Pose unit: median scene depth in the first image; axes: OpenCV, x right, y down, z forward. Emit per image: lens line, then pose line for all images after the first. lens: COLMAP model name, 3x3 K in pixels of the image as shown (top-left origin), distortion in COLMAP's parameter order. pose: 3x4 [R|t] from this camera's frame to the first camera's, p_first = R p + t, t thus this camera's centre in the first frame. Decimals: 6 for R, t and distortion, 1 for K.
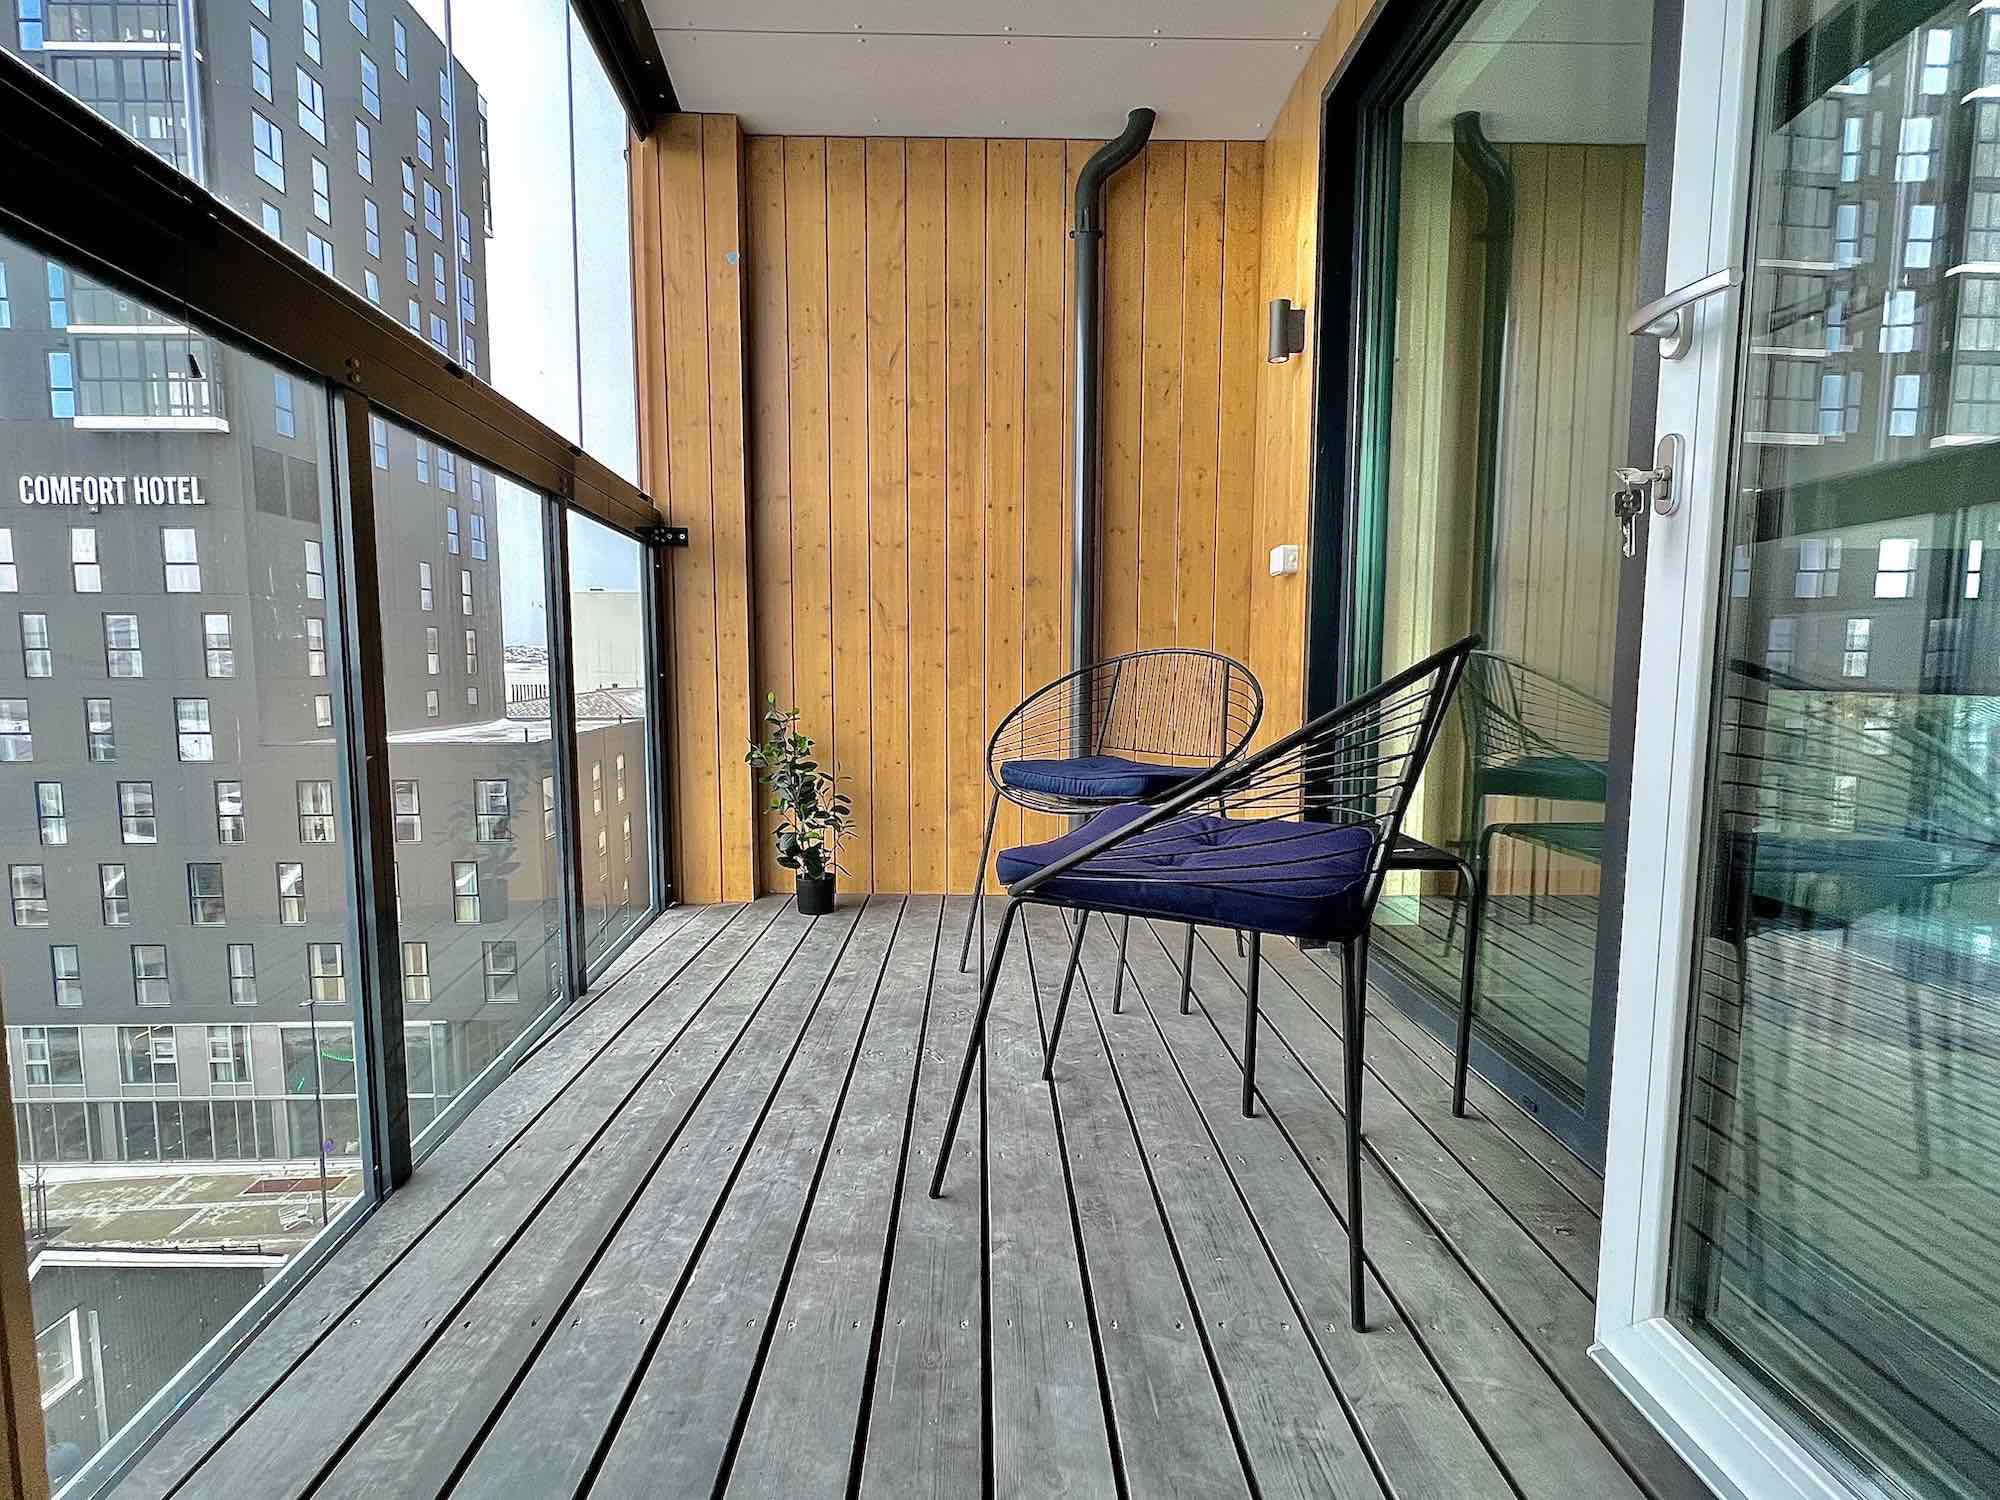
lens RADIAL K [[946.7, 0, 1000.3], [0, 946.7, 751.8], [0, 0, 1]] dist [-0.000223, -0.000170]
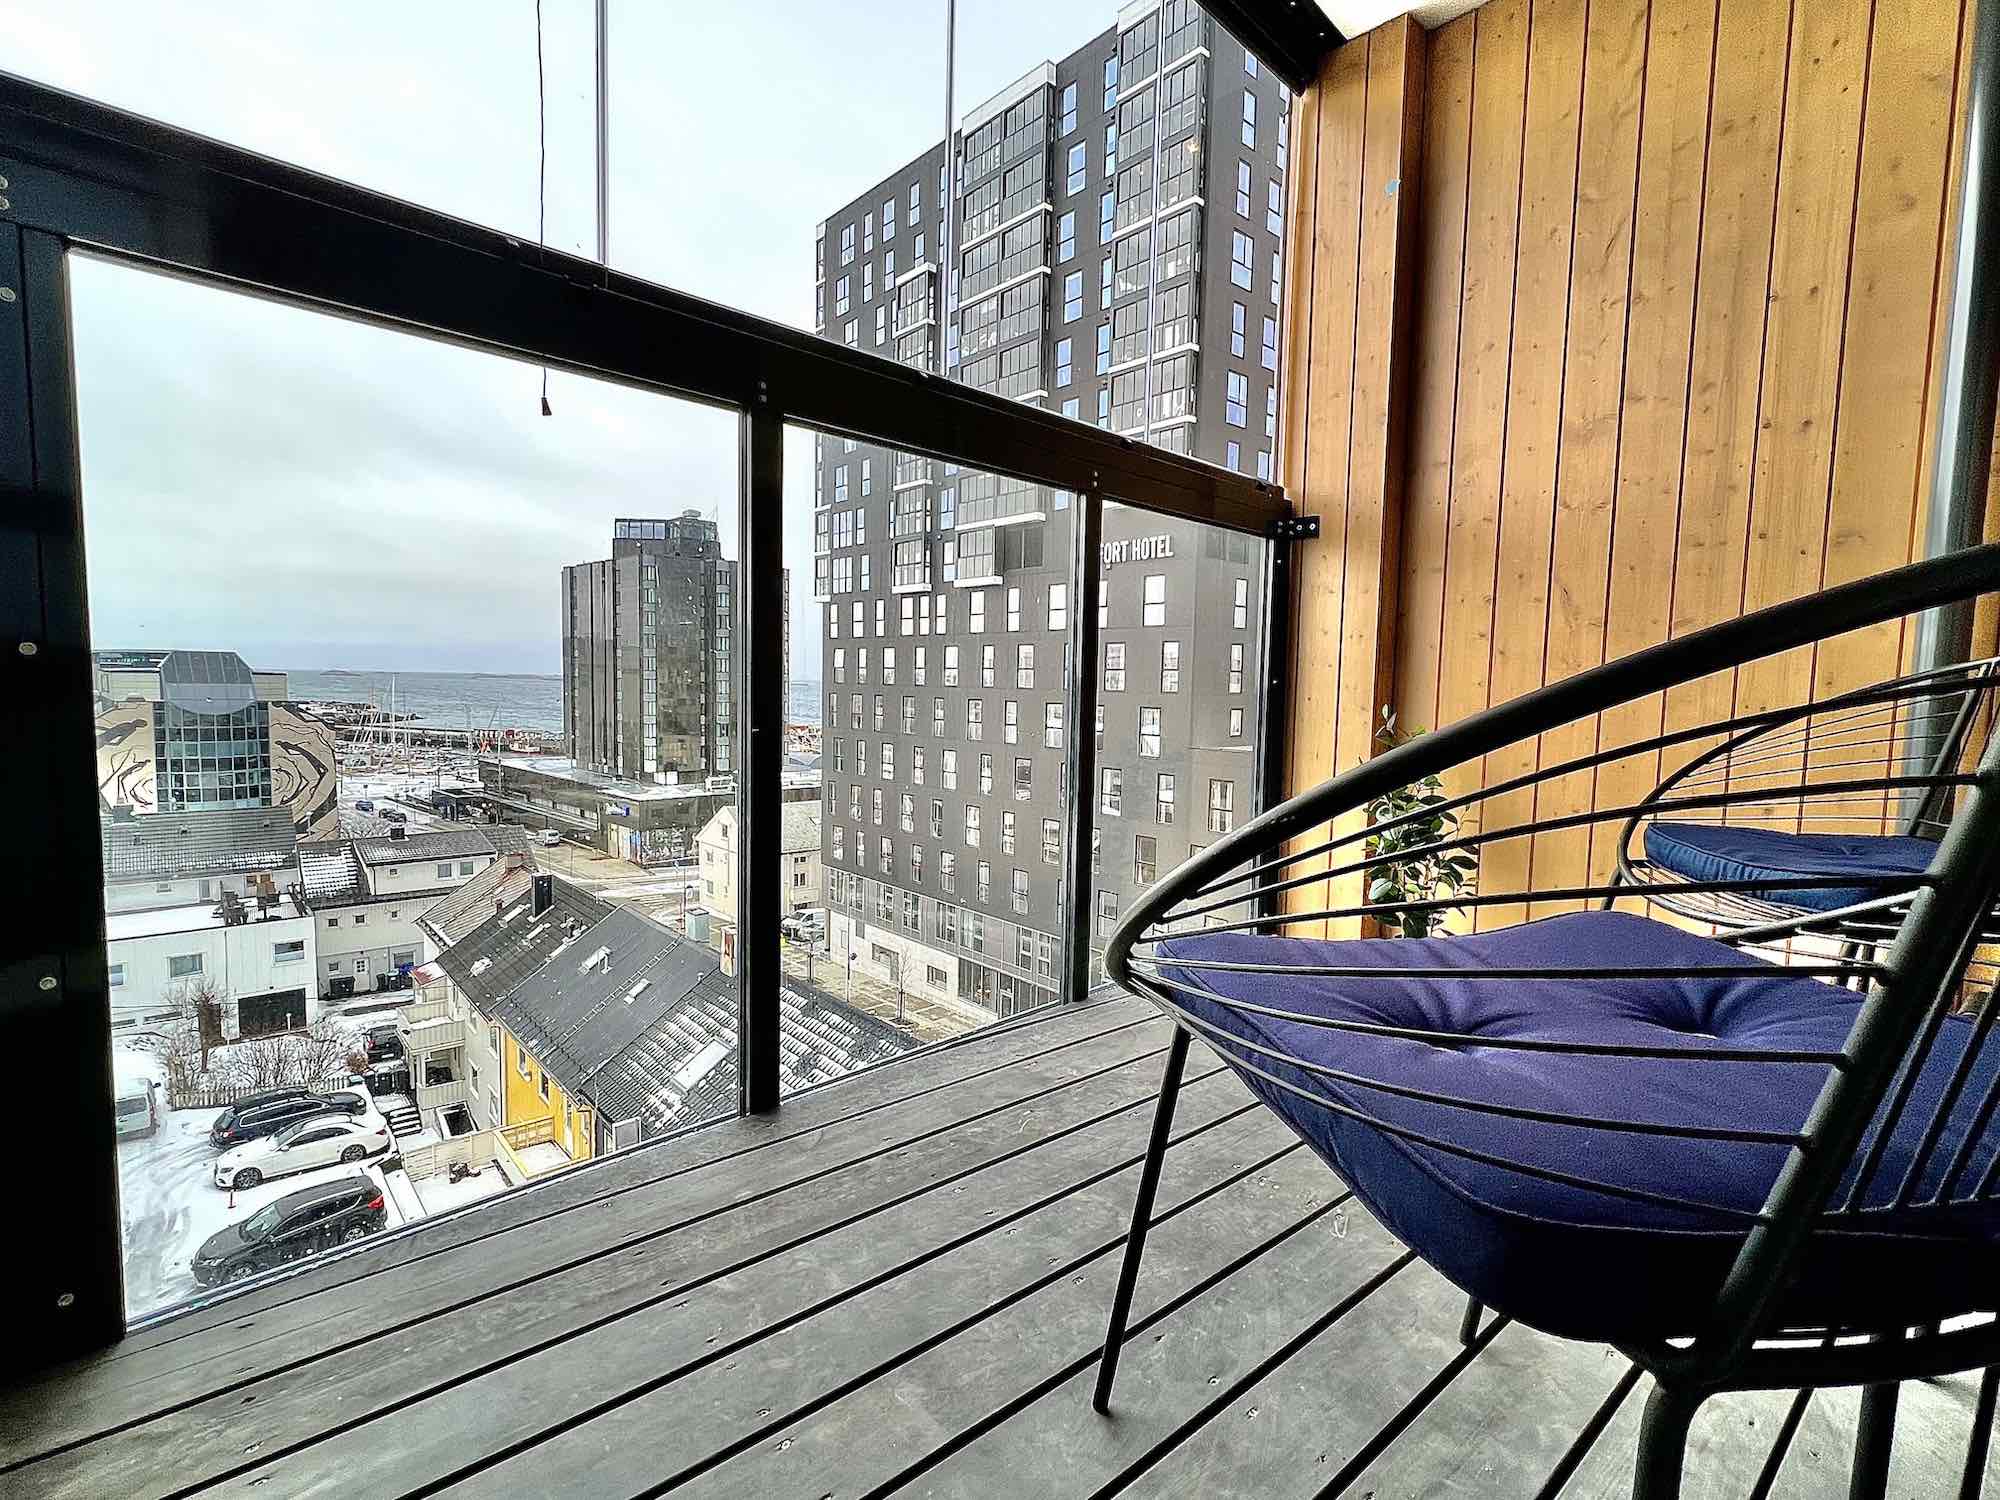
lens RADIAL K [[950.3, 0, 997.4], [0, 950.3, 753.1], [0, 0, 1]] dist [-0.000712, -0.000455]
pose [[0.629831, 0.073192, -0.773276, 0.181458], [-0.091380, 0.995619, 0.019809, -0.006852], [0.771339, 0.058186, 0.633760, 0.223042]]
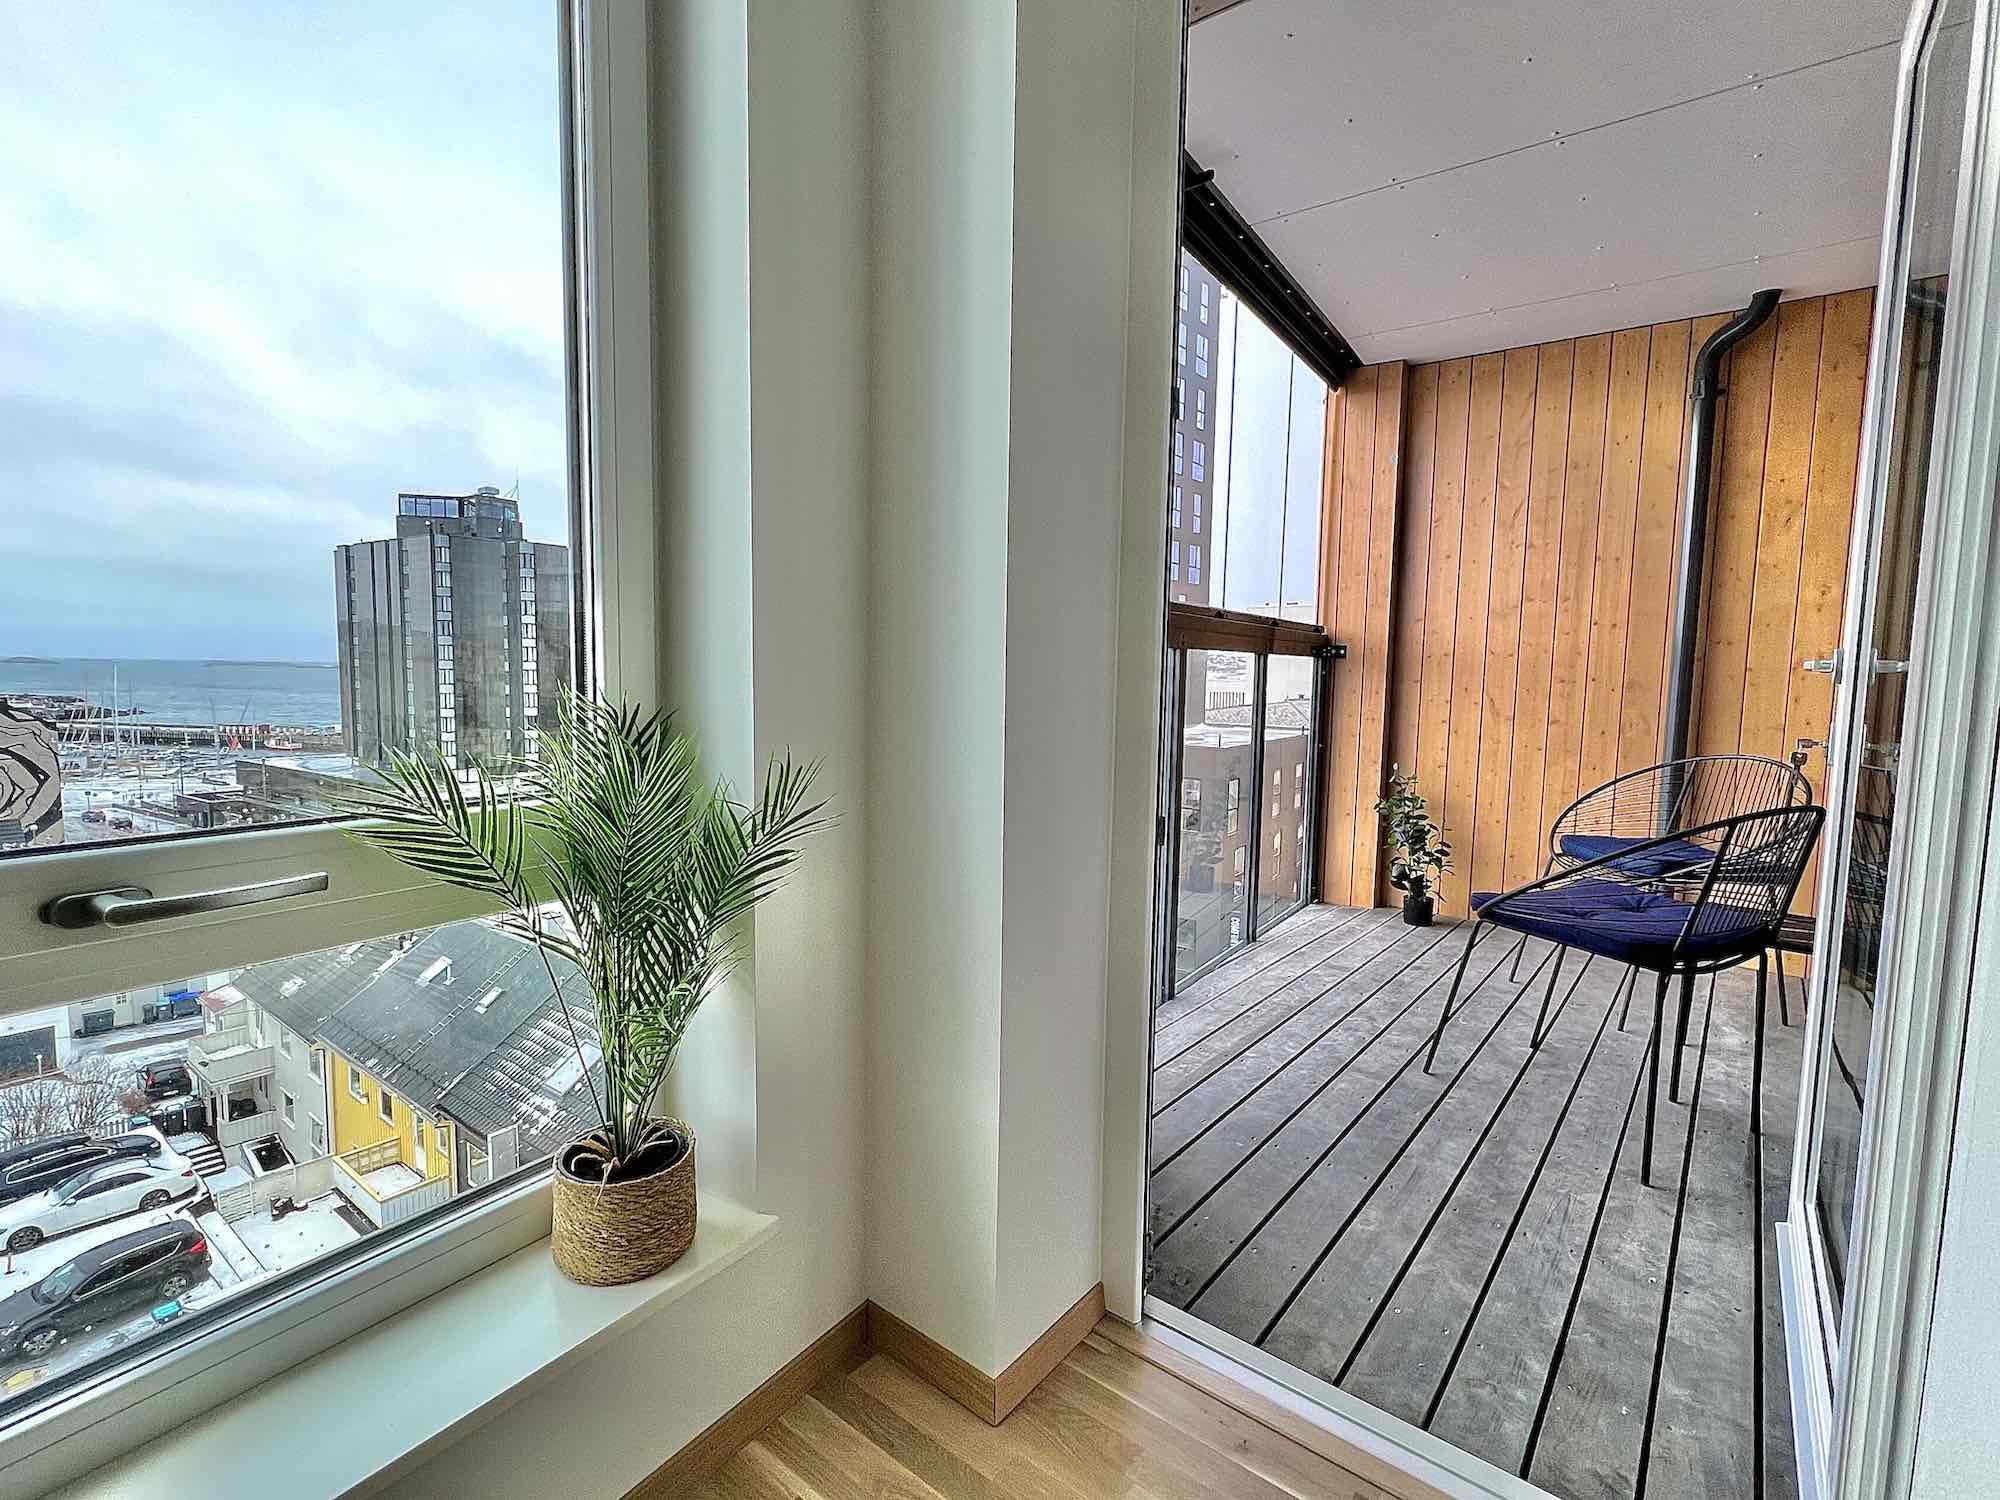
lens RADIAL K [[946.4, 0, 1000.0], [0, 946.4, 750.0], [0, 0, 1]] dist [0.000473, -0.000133]
pose [[0.768303, 0.069160, -0.636339, 0.198881], [-0.077064, 0.996909, 0.015301, -0.057685], [0.635430, 0.037283, 0.771258, -0.458705]]
